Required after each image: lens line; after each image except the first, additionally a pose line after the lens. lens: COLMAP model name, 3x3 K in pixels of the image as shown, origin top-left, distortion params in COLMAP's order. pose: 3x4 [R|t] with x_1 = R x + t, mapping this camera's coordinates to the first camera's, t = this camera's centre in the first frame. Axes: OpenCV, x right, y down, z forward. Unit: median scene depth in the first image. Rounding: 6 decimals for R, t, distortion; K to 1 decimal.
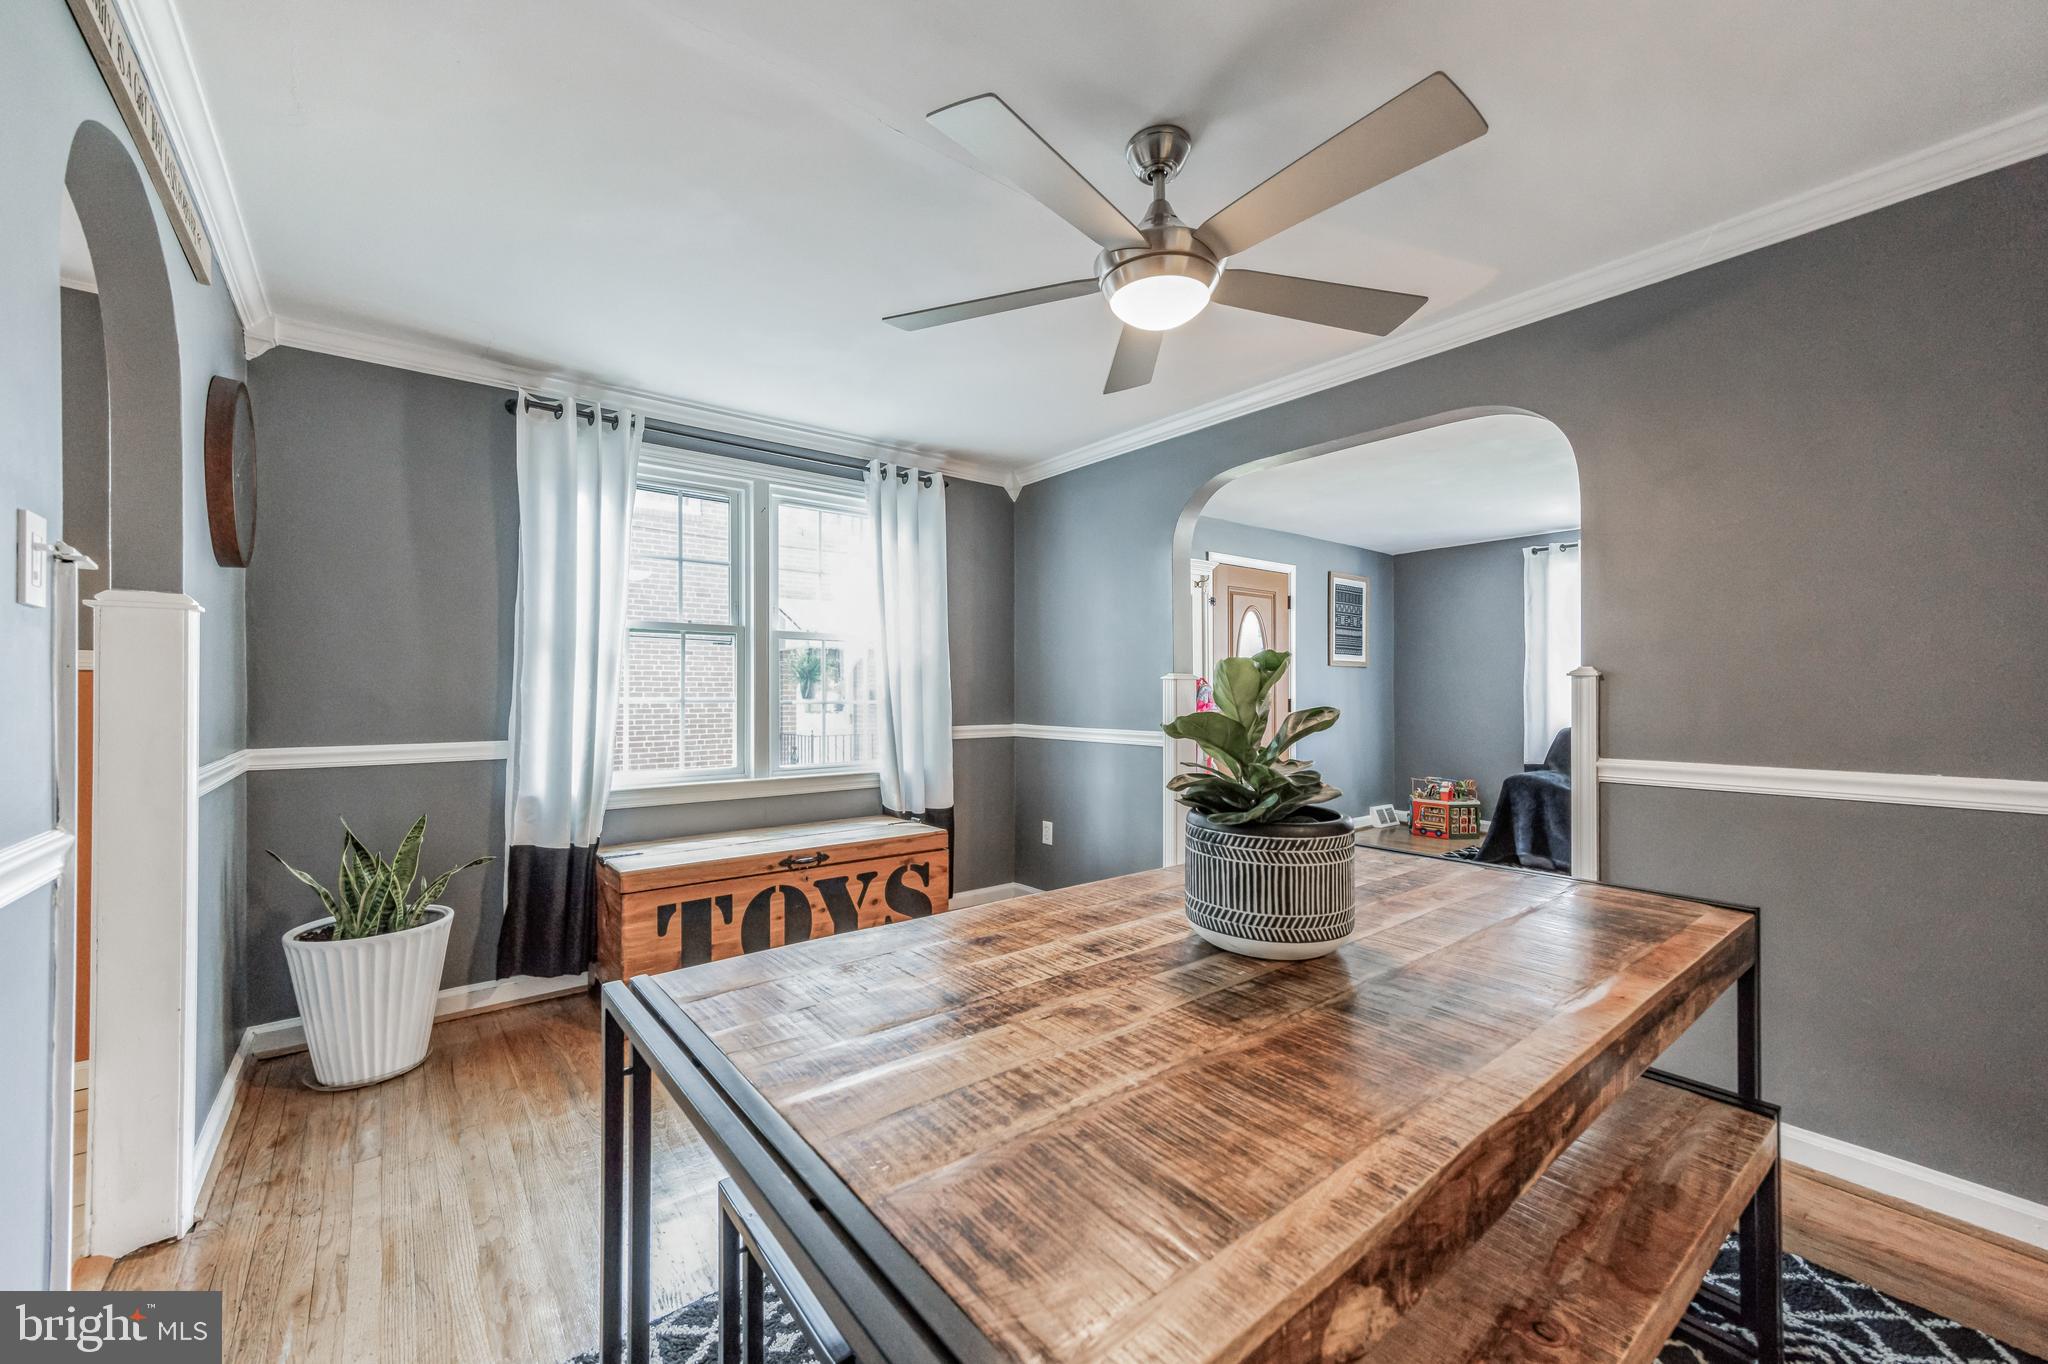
lens RADIAL K [[810.5, 0, 1015.5], [0, 810.5, 726.1], [0, 0, 1]] dist [0.015692, 0.000006]
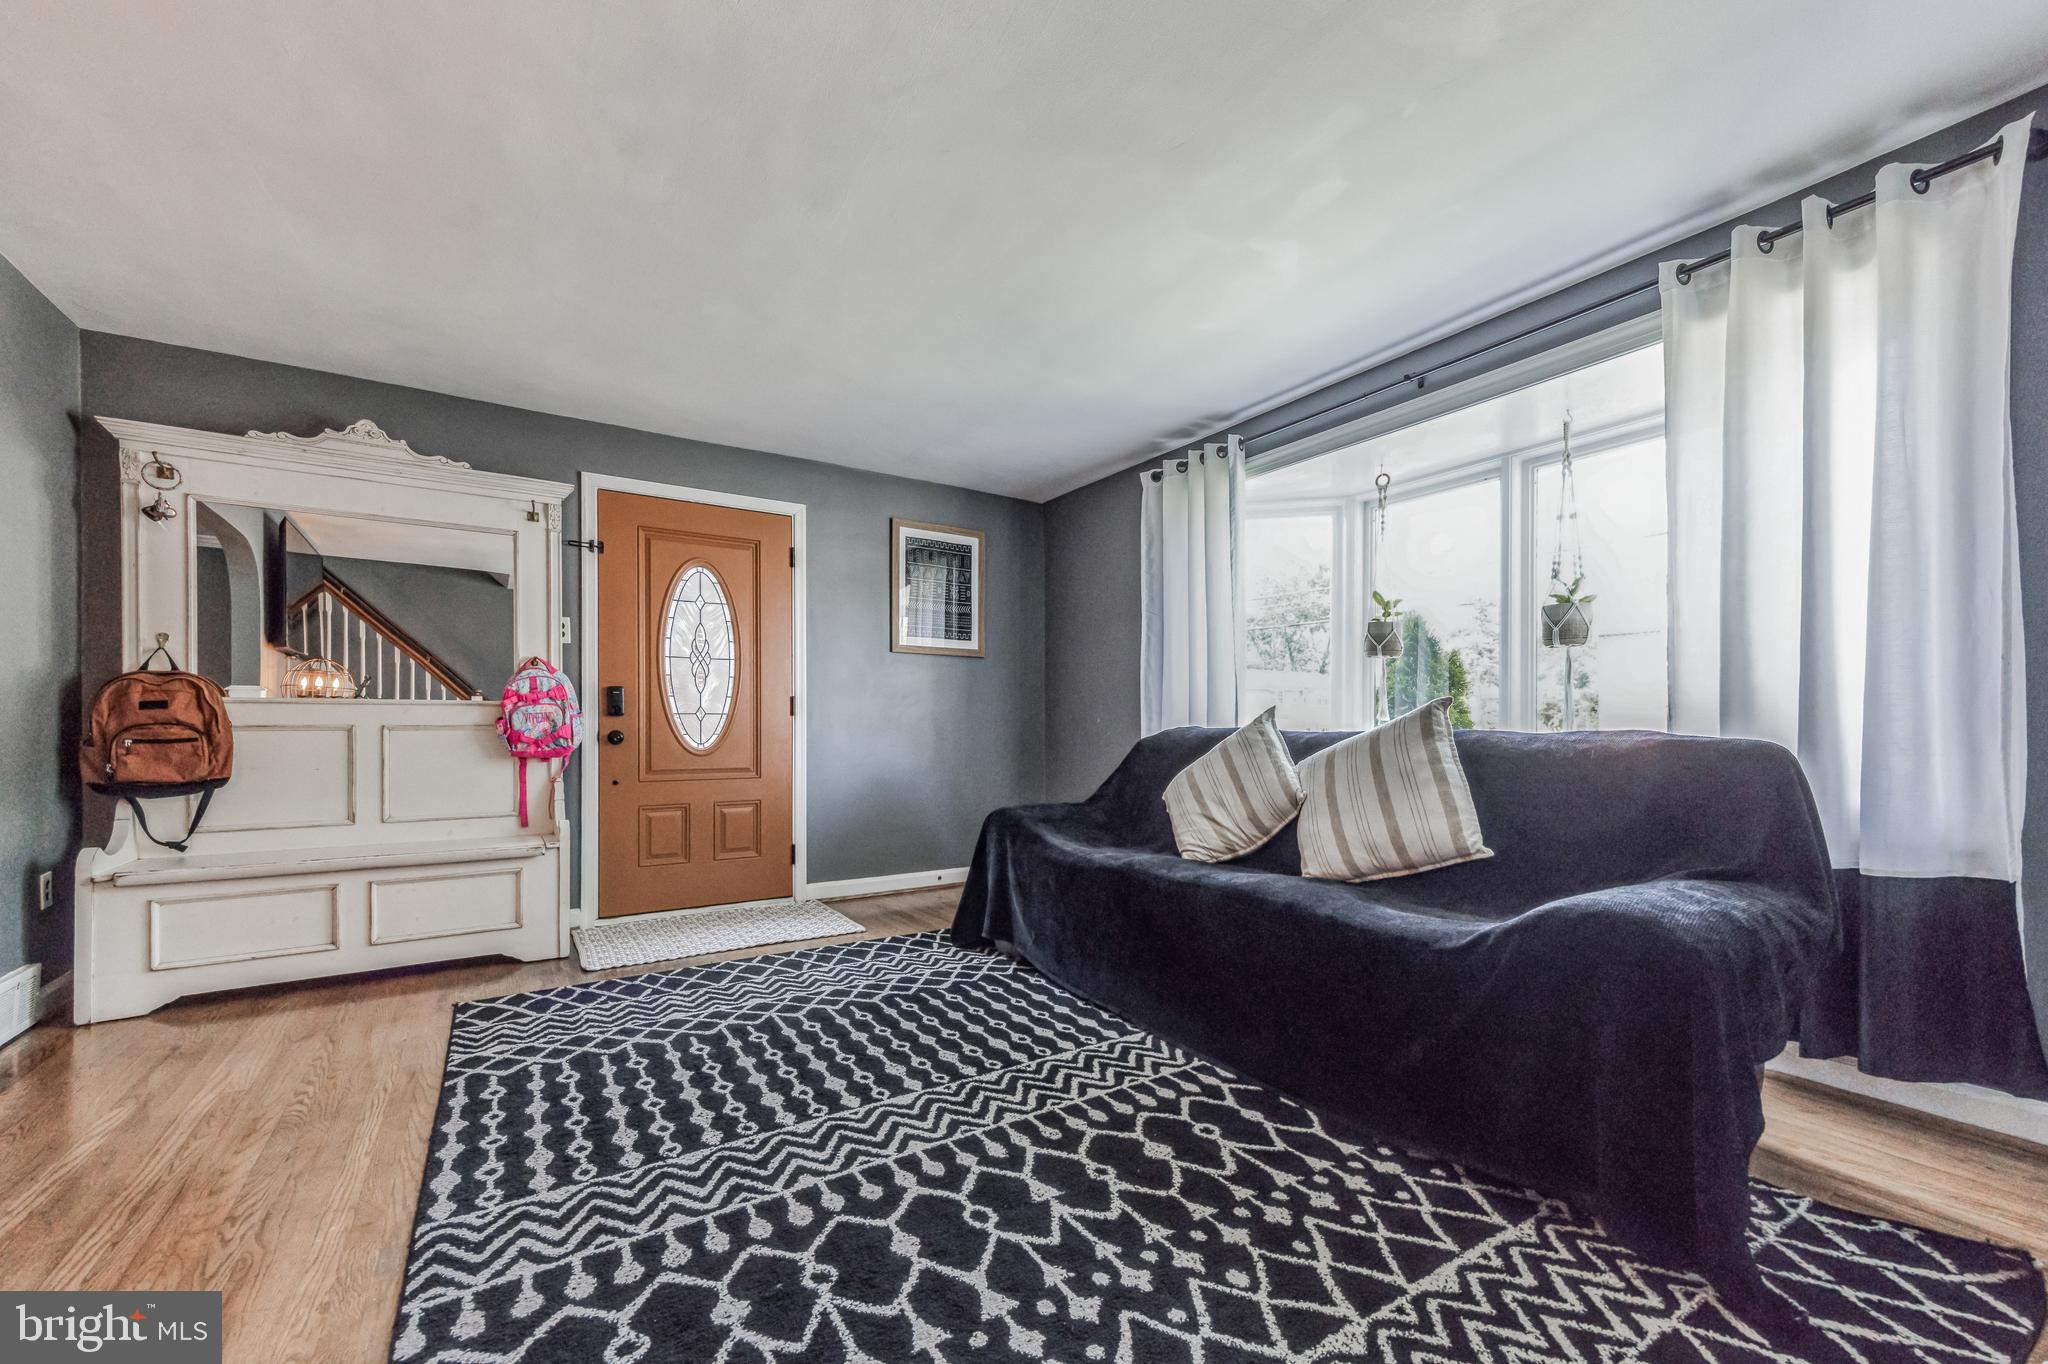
lens RADIAL K [[810.5, 0, 1015.5], [0, 810.5, 726.1], [0, 0, 1]] dist [0.015692, 0.000006]
pose [[0.994903, 0.006783, -0.100608, 0.559852], [-0.010002, 0.999453, -0.031521, 0.010843], [0.100339, 0.032367, 0.994427, 0.313384]]
